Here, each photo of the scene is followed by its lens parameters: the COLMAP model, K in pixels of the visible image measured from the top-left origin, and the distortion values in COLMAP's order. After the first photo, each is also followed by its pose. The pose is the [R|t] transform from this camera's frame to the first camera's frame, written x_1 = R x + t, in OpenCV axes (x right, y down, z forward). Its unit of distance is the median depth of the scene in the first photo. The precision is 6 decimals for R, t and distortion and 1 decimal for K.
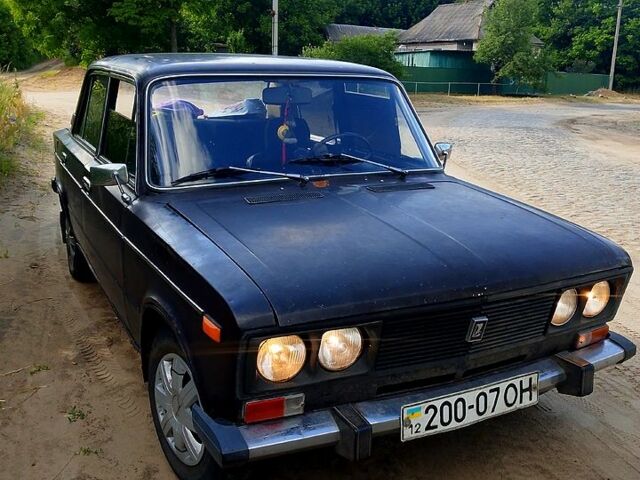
lens RADIAL K [[620.1, 0, 320.0], [0, 620.1, 240.0], [0, 0, 1]] dist [0.097867, -0.239383]
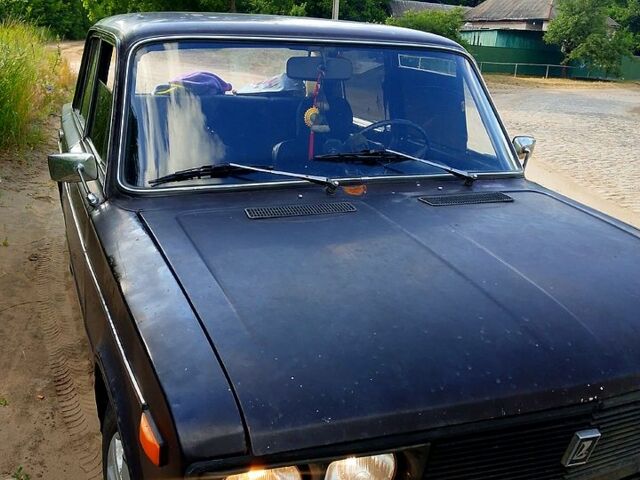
lens RADIAL K [[620.1, 0, 320.0], [0, 620.1, 240.0], [0, 0, 1]] dist [0.097867, -0.239383]
pose [[0.995299, 0.050225, -0.082811, 0.018917], [-0.047368, 0.998224, 0.036115, -0.045592], [0.084478, -0.032022, 0.995911, 0.214774]]
